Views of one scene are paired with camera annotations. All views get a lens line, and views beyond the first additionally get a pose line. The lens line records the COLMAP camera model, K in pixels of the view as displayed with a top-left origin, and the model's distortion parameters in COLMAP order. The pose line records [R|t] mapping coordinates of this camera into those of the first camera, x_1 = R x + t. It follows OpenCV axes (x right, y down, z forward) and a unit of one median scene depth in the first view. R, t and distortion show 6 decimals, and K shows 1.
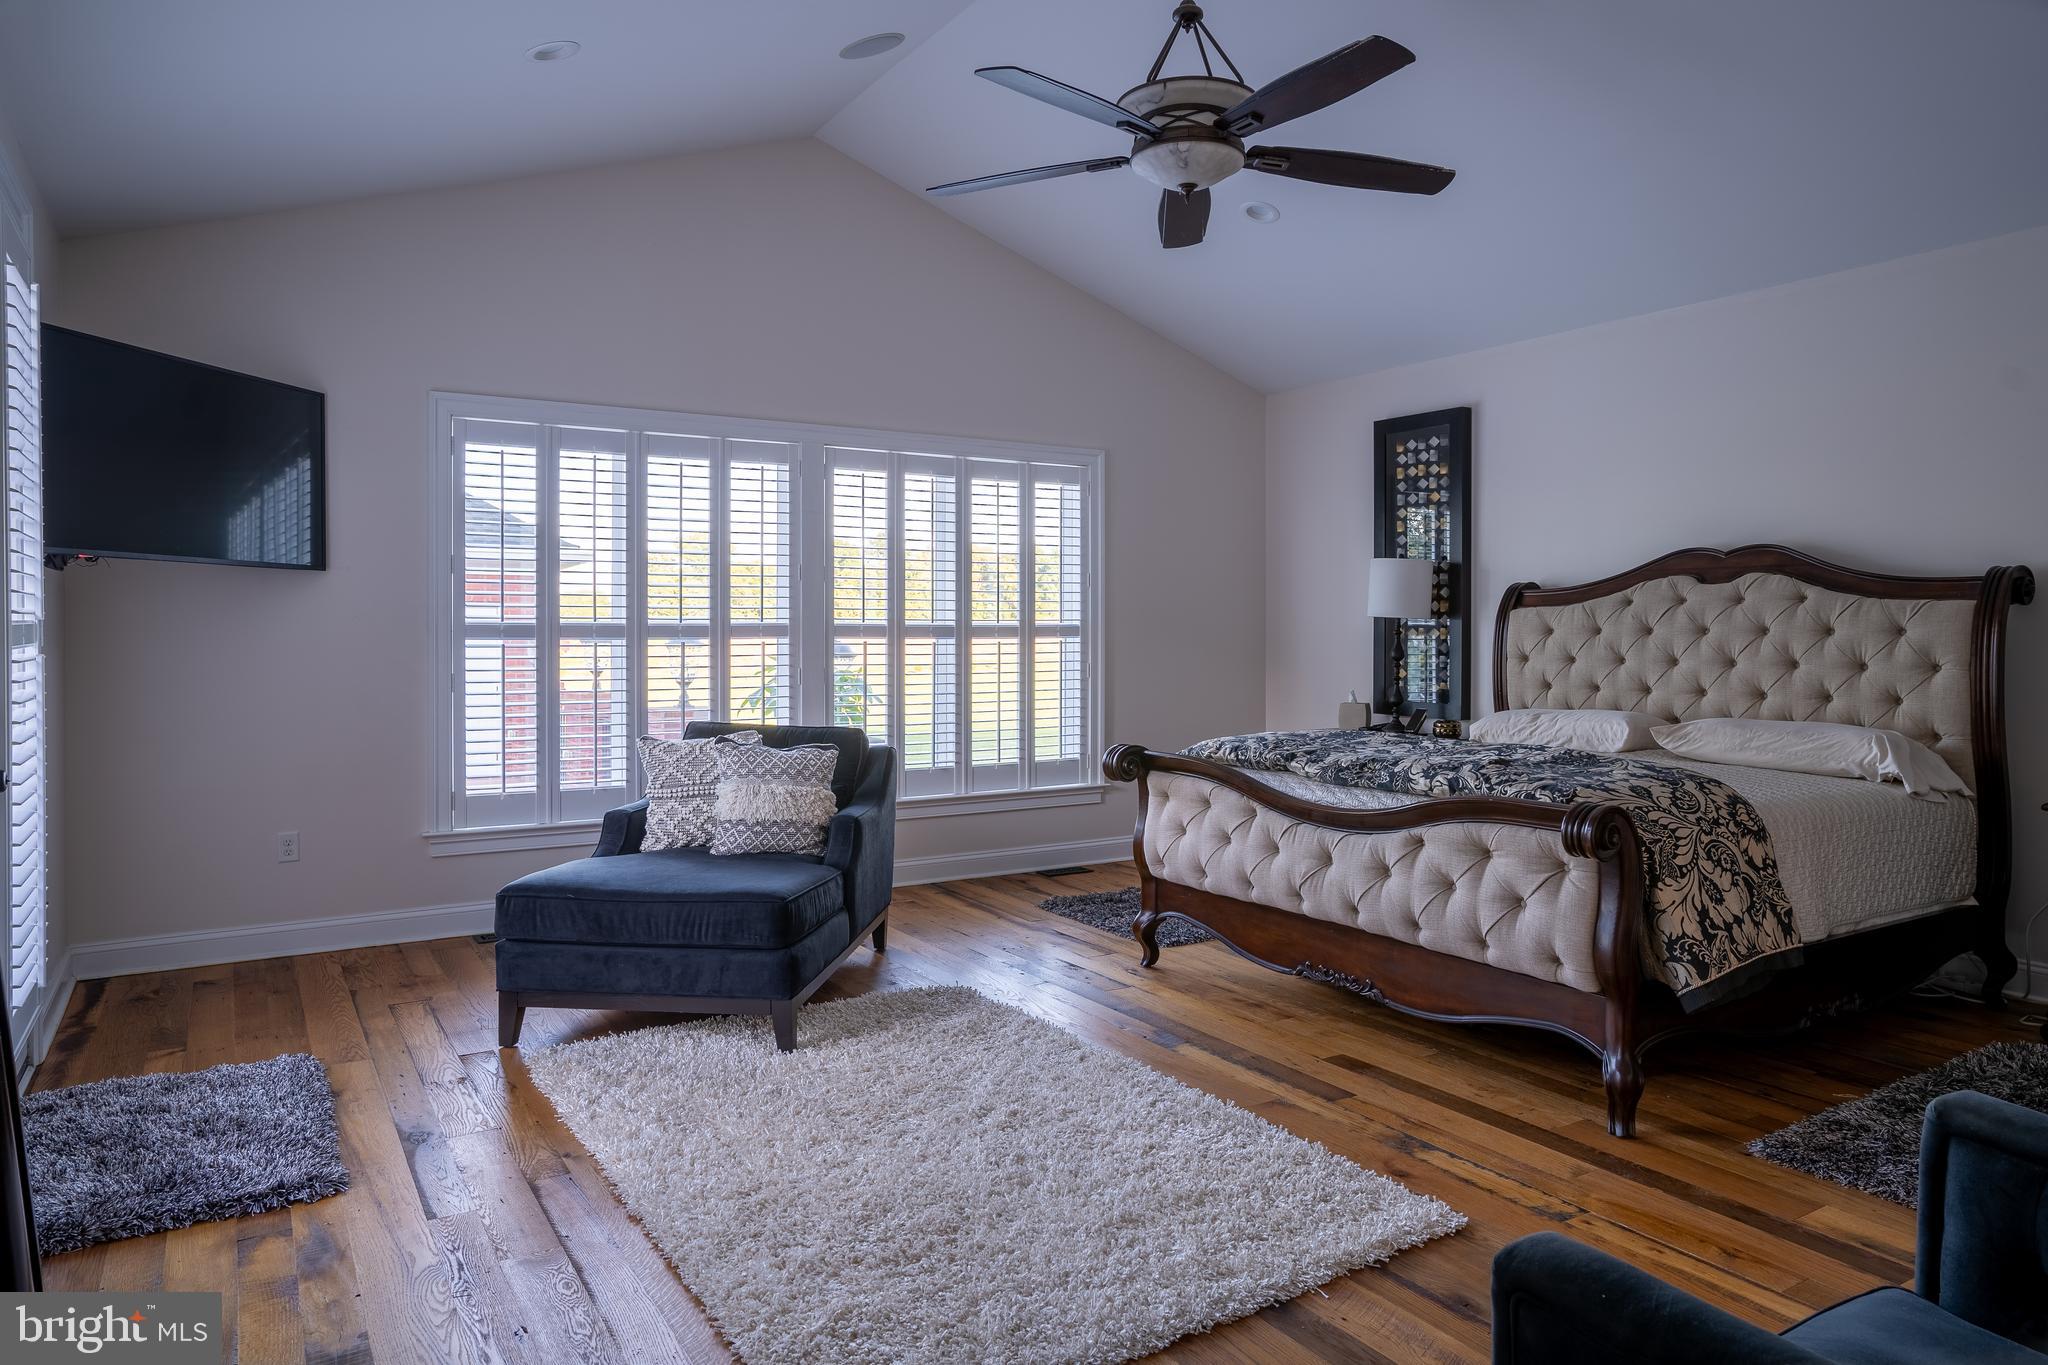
lens RADIAL K [[1280.3, 0, 1028.3], [0, 1280.3, 643.7], [0, 0, 1]] dist [-0.056079, 0.051527]
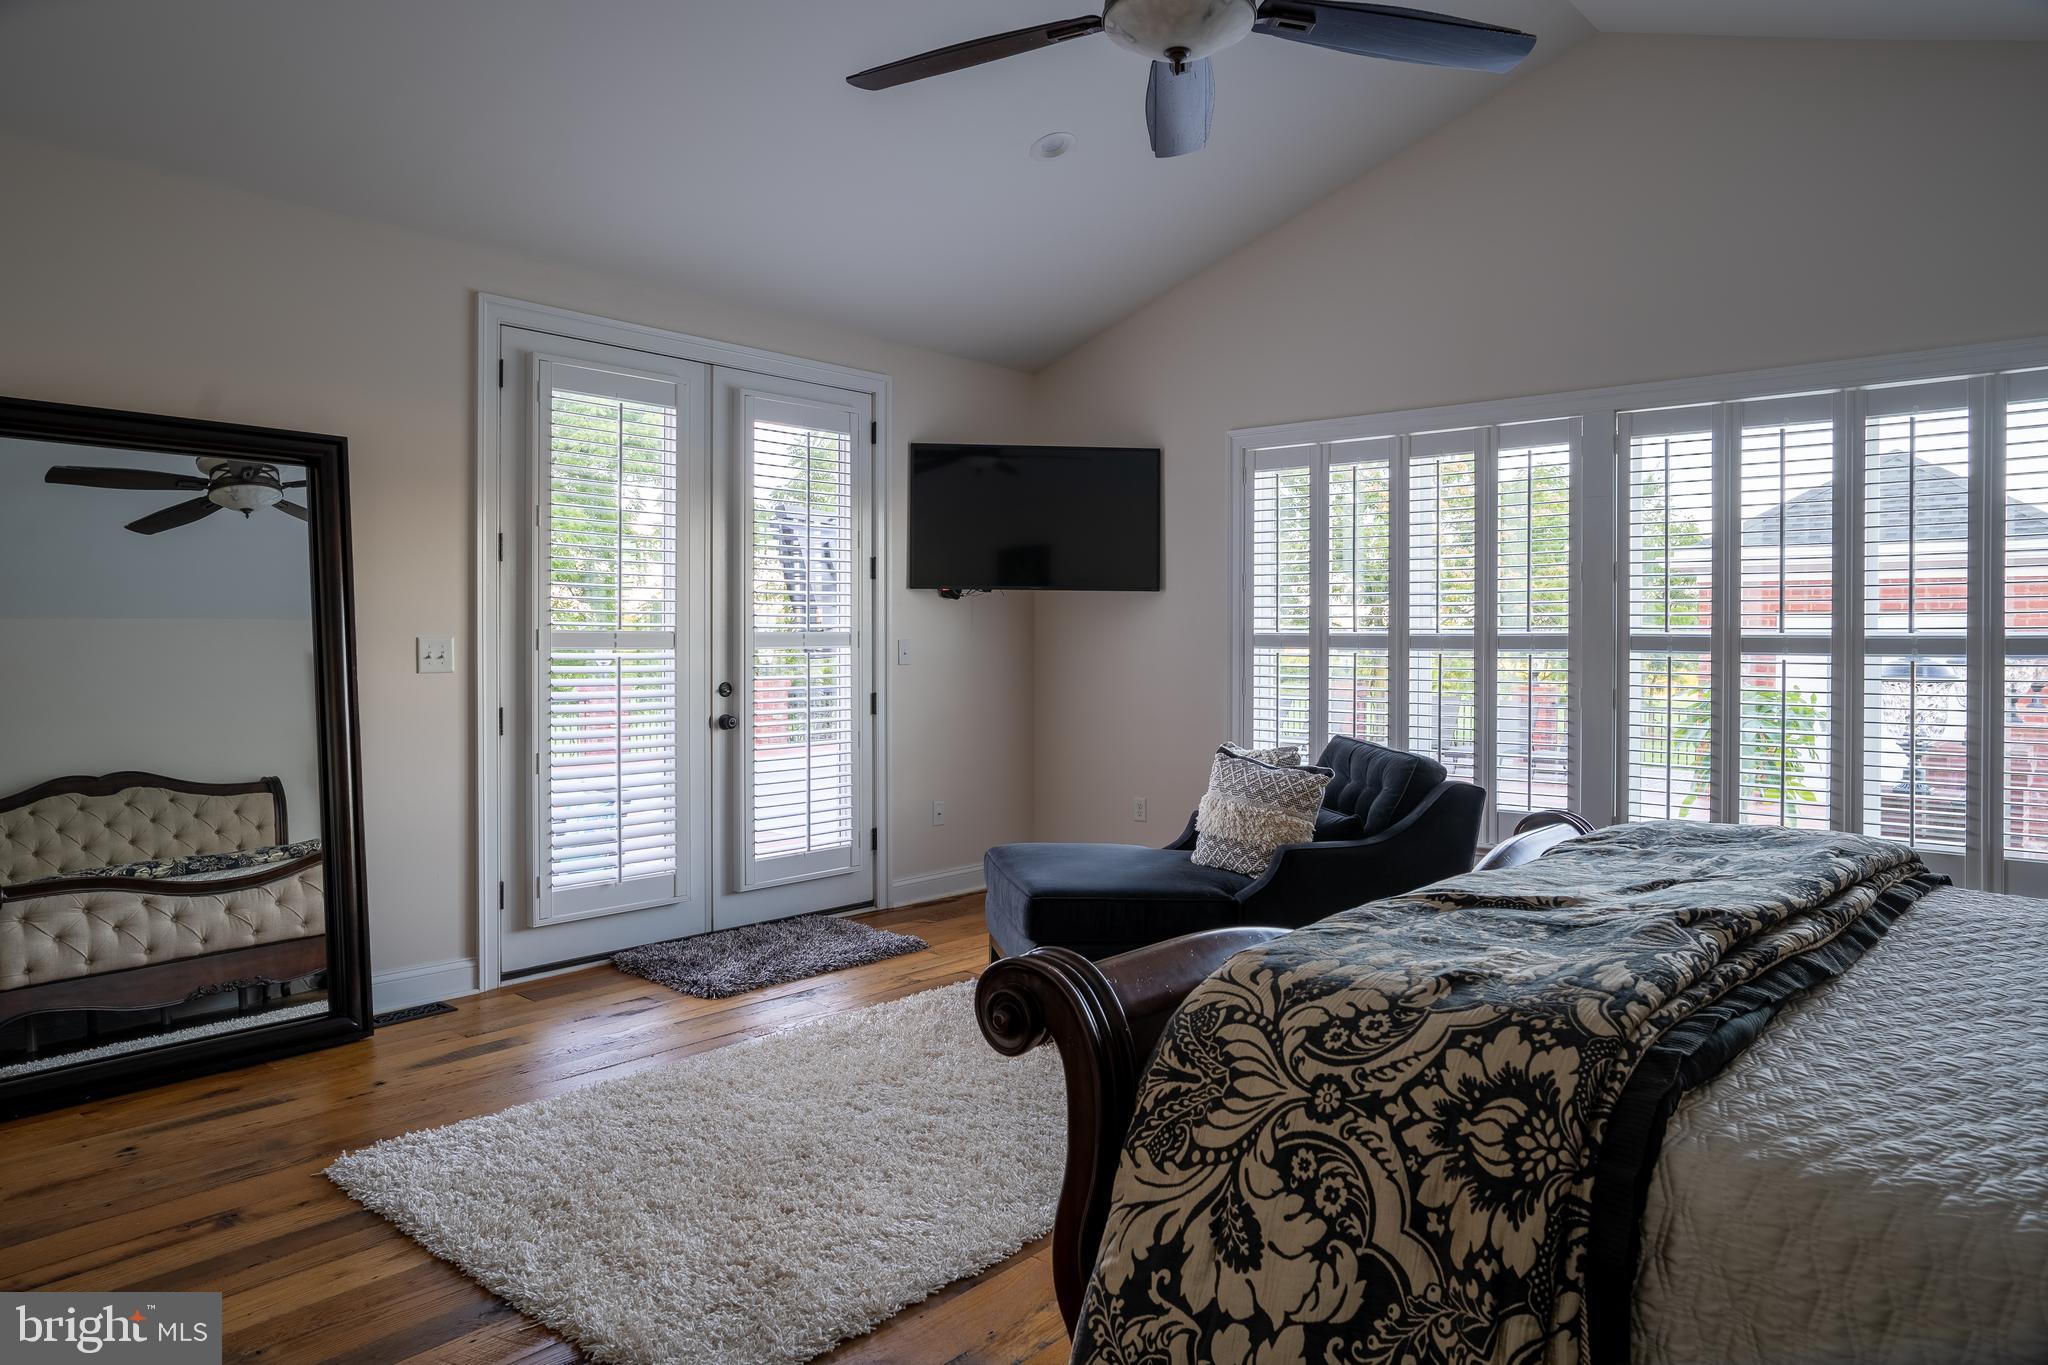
lens RADIAL K [[1277.3, 0, 1041.3], [0, 1277.3, 647.9], [0, 0, 1]] dist [-0.046537, 0.046869]
pose [[0.303981, 0.008273, -0.952642, 0.568647], [-0.014987, 0.999880, 0.003901, -0.005335], [0.952560, 0.013091, 0.304069, 0.482275]]
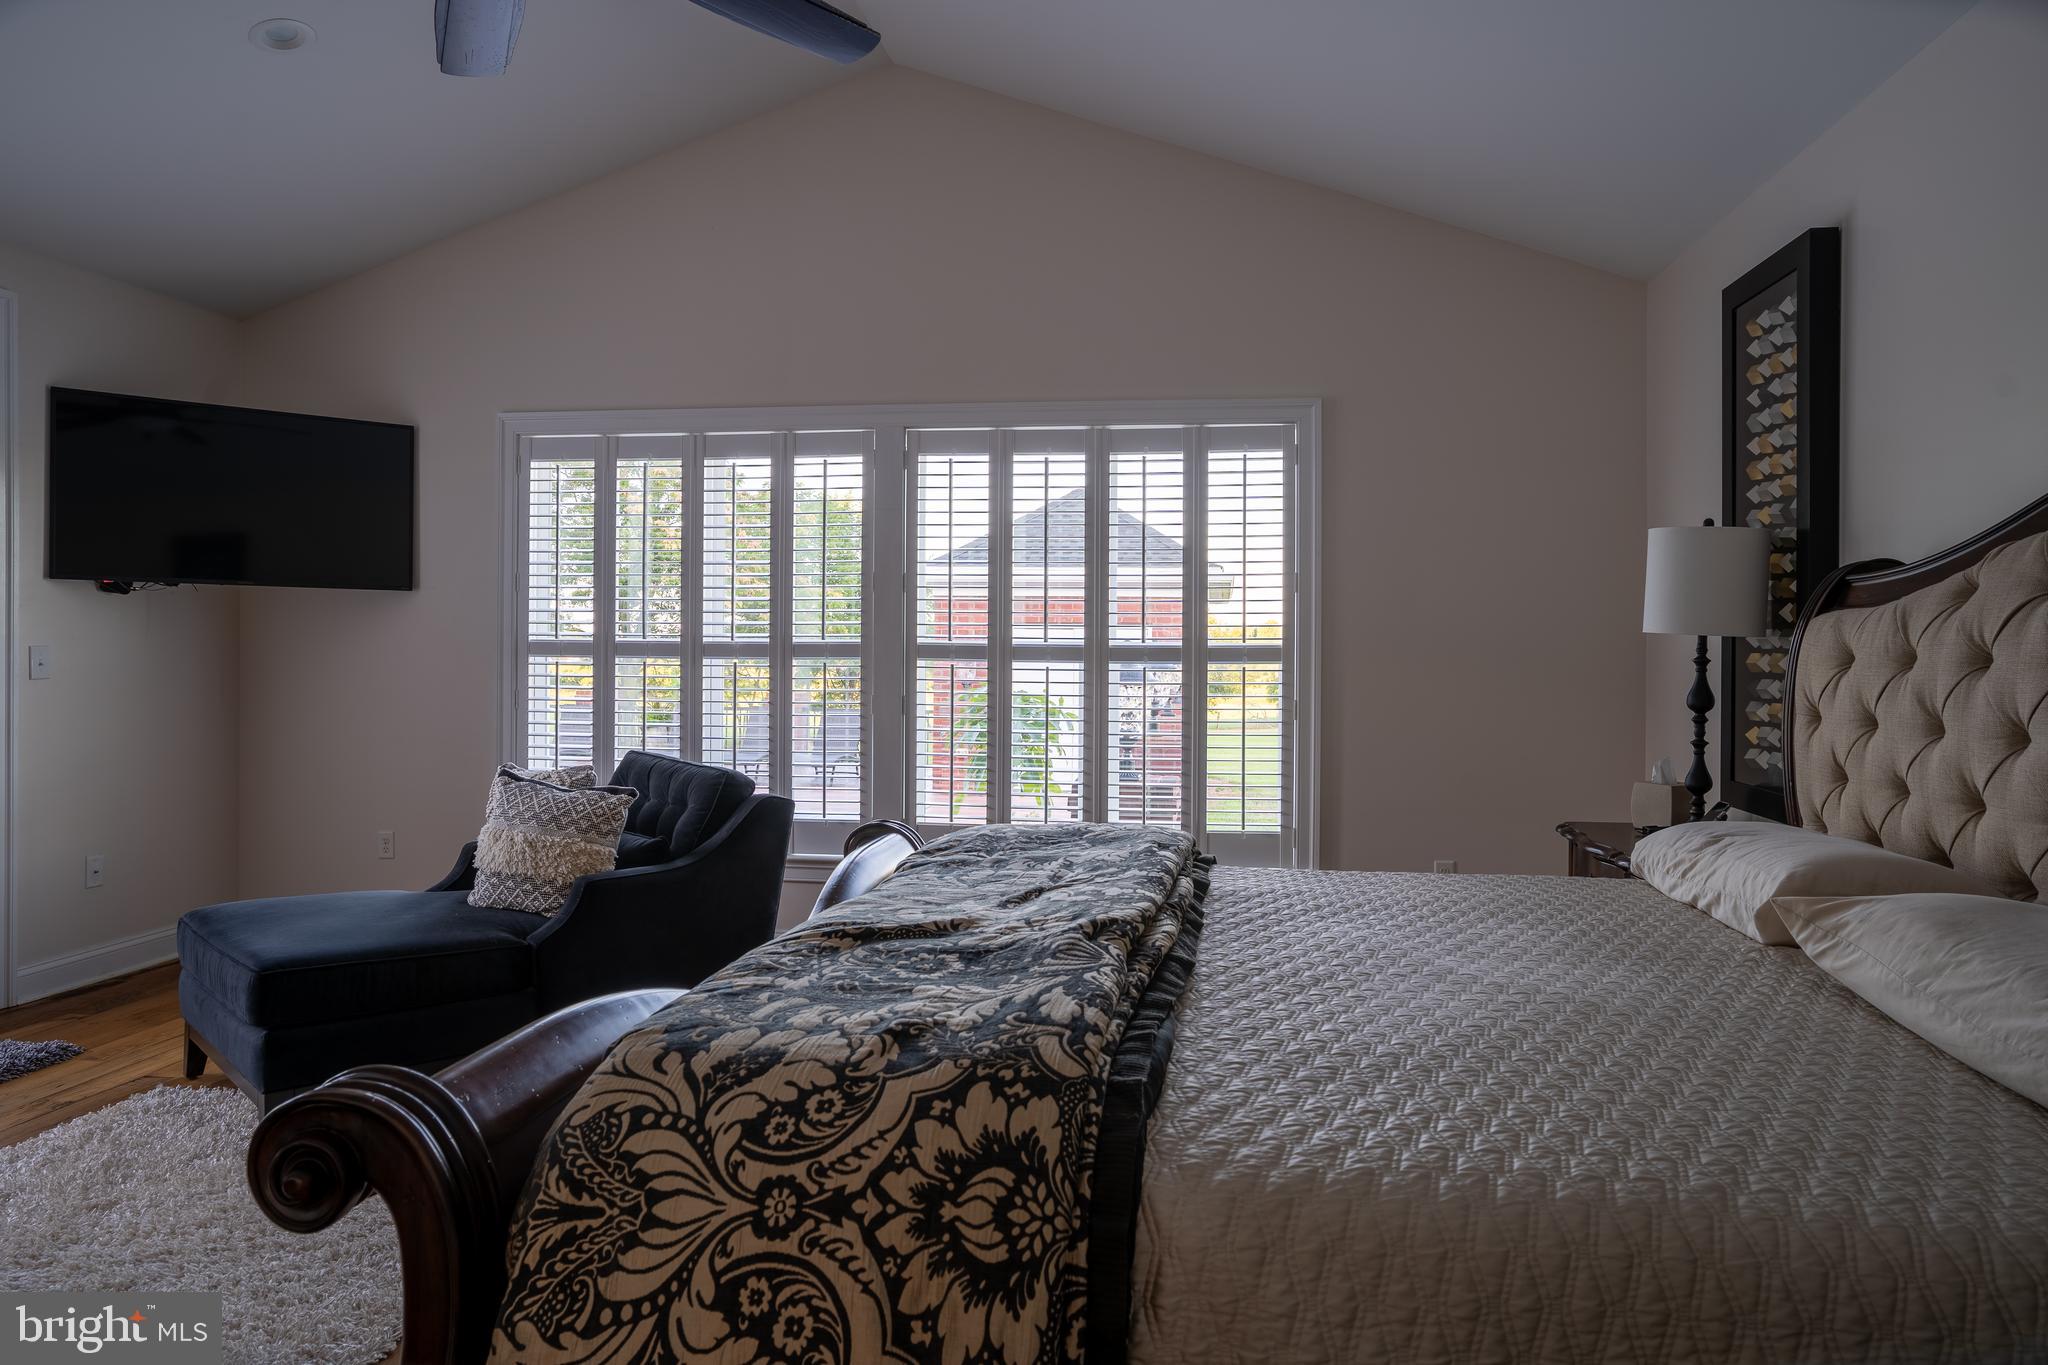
lens RADIAL K [[1277.3, 0, 1041.3], [0, 1277.3, 647.9], [0, 0, 1]] dist [-0.046537, 0.046869]
pose [[0.774700, 0.004523, -0.632312, 0.506531], [-0.014267, 0.999845, -0.010328, -0.005605], [0.632168, 0.017022, 0.774645, 0.479283]]
